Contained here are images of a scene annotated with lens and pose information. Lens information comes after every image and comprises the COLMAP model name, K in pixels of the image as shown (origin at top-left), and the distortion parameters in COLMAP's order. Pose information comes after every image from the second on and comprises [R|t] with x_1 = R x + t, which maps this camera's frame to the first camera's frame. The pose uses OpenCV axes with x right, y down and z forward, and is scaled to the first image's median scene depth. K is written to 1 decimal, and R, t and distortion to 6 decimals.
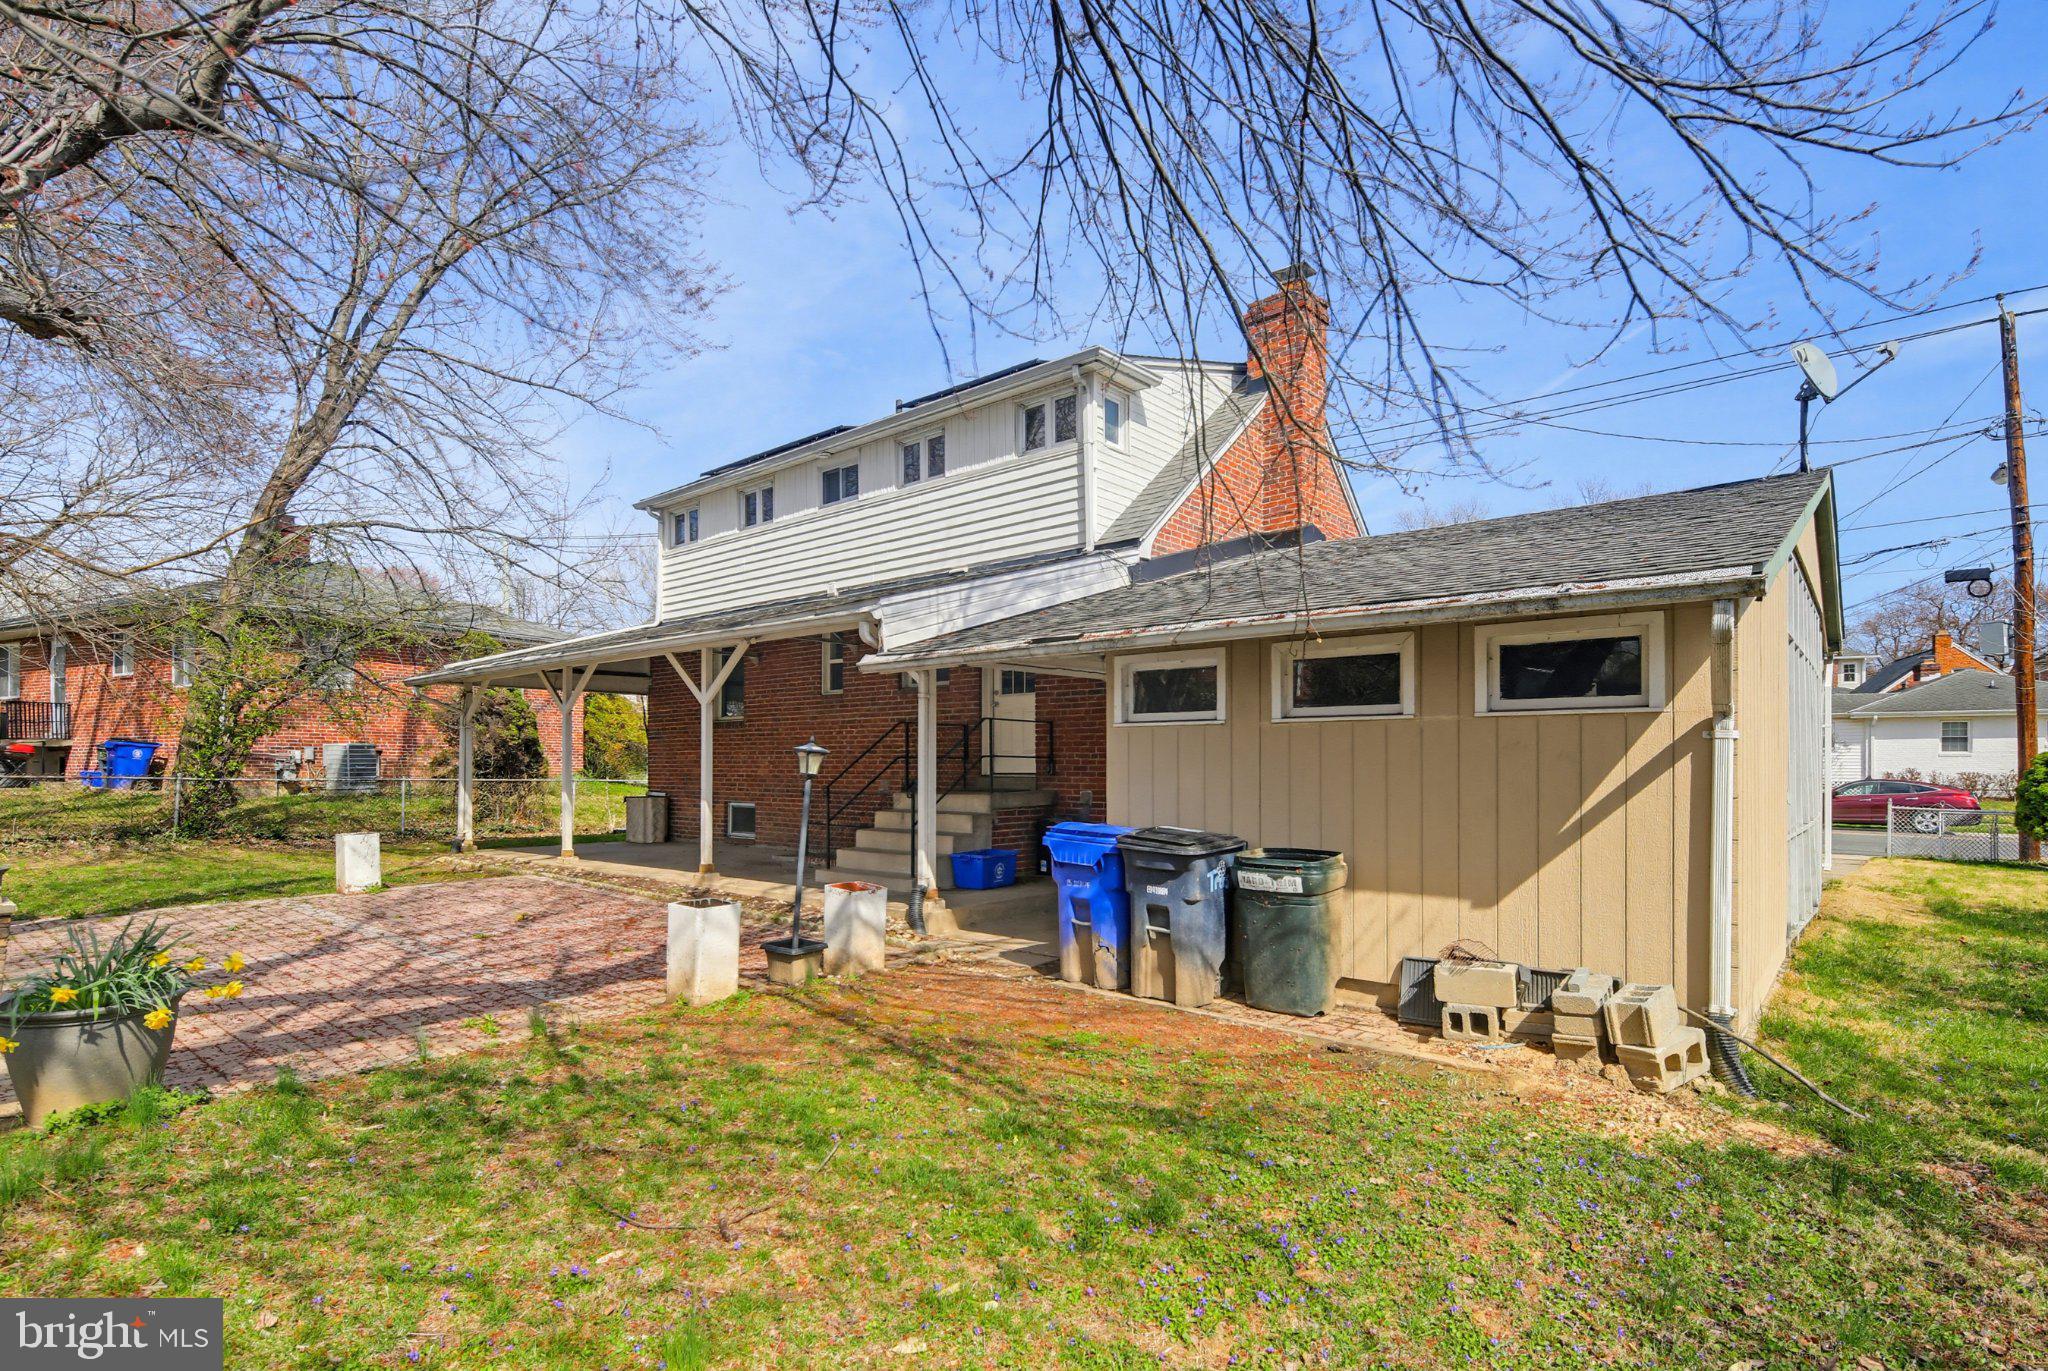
lens RADIAL K [[1006.9, 0, 1023.5], [0, 1006.9, 748.2], [0, 0, 1]] dist [0.003848, -0.003262]
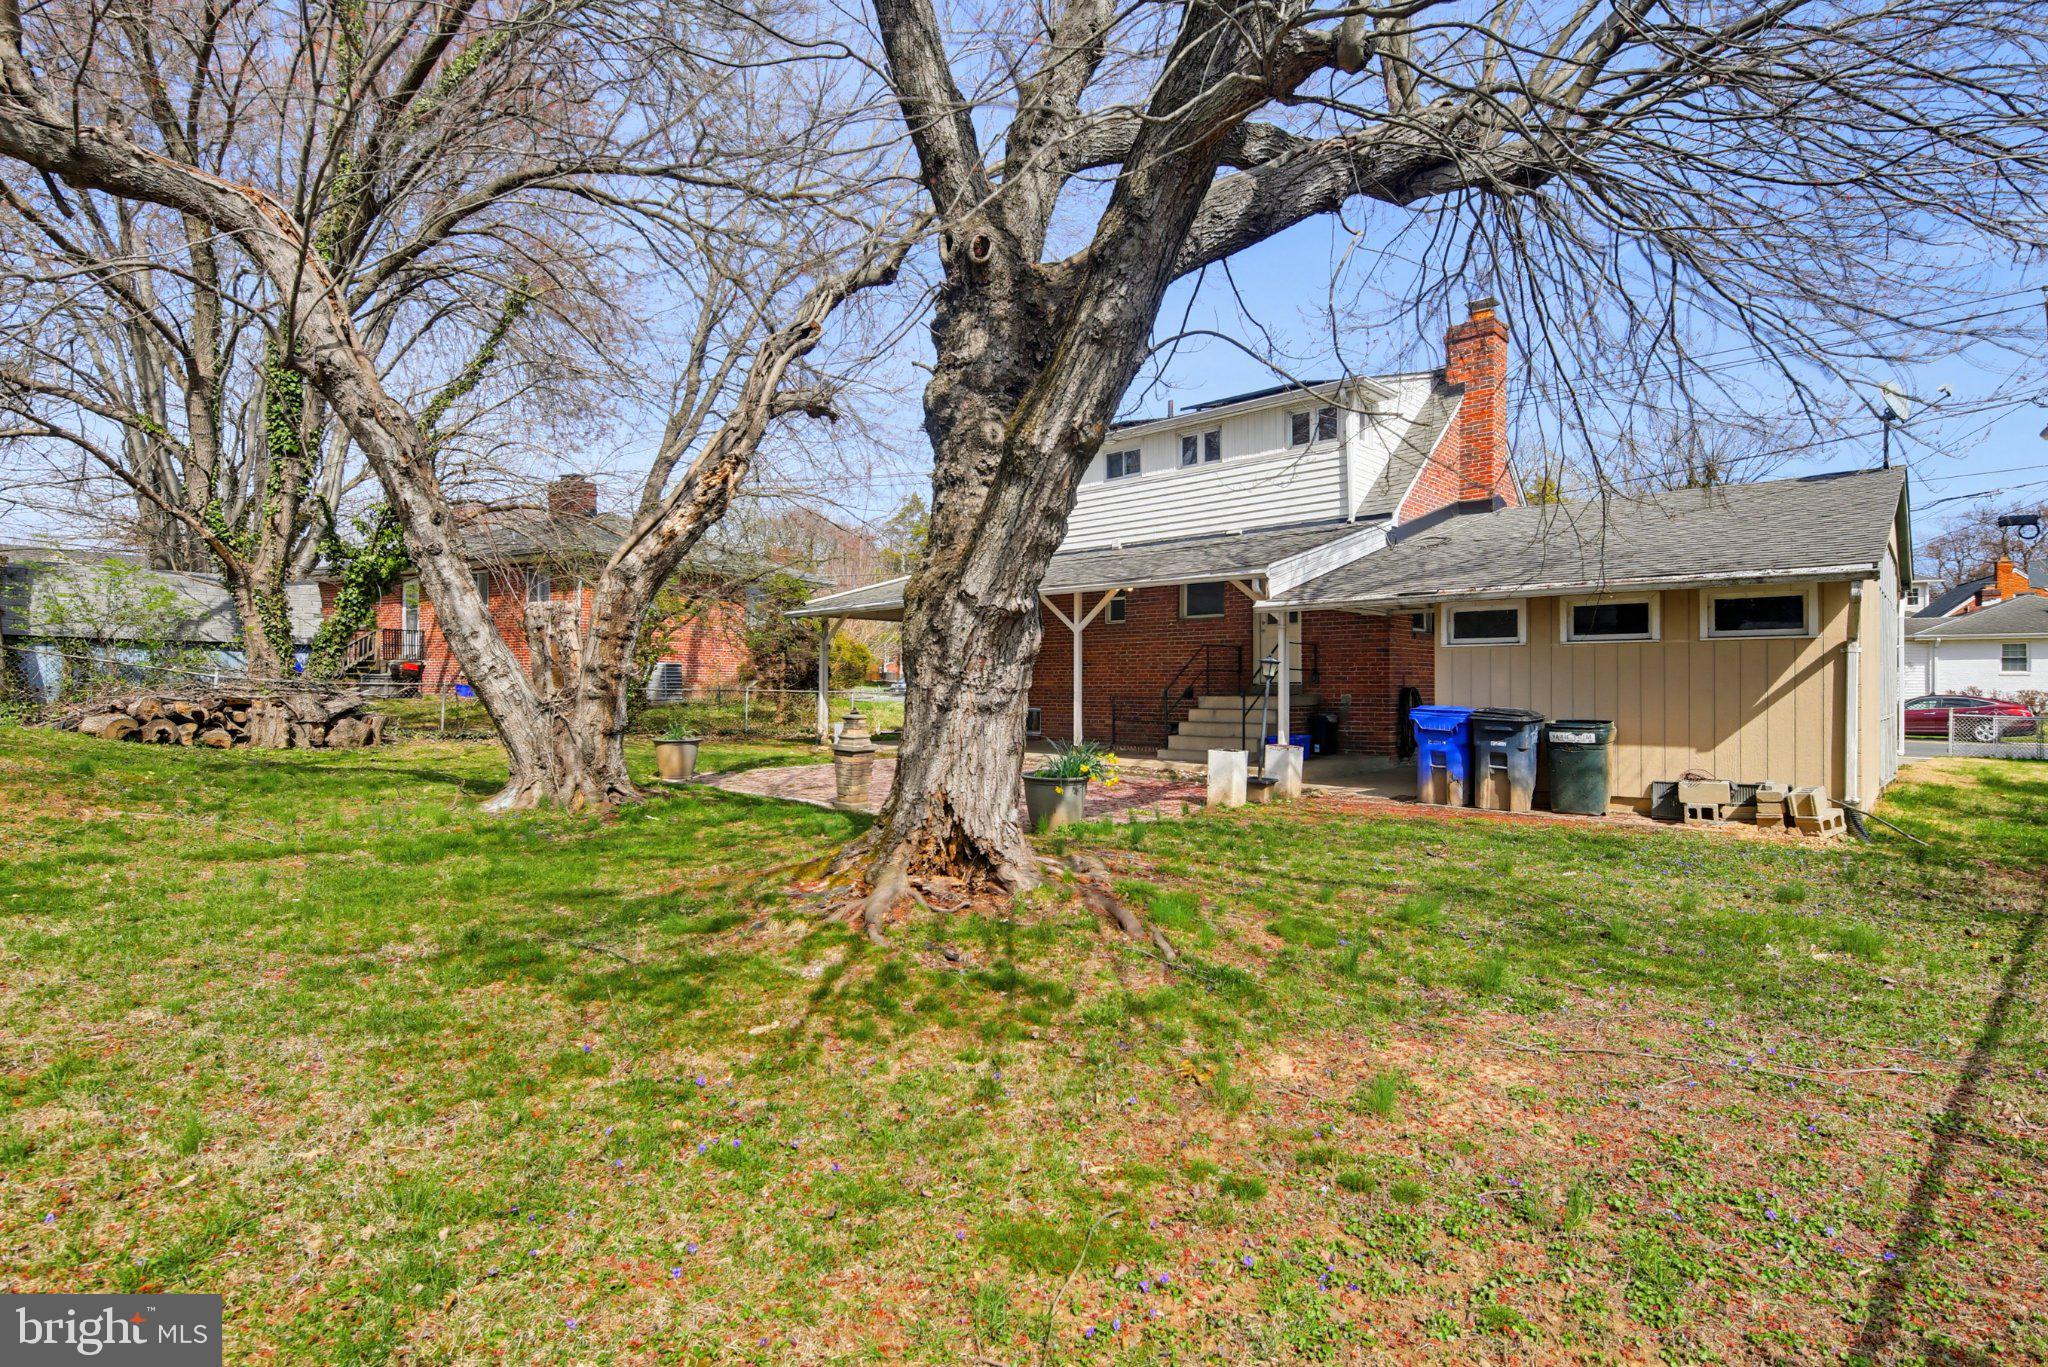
lens RADIAL K [[1006.9, 0, 1022.7], [0, 1006.9, 671.5], [0, 0, 1]] dist [0.003848, -0.003262]
pose [[0.999347, -0.000779, -0.036120, -0.527549], [0.000763, 1.000000, -0.000460, 0.017490], [0.036120, 0.000433, 0.999347, -0.625885]]
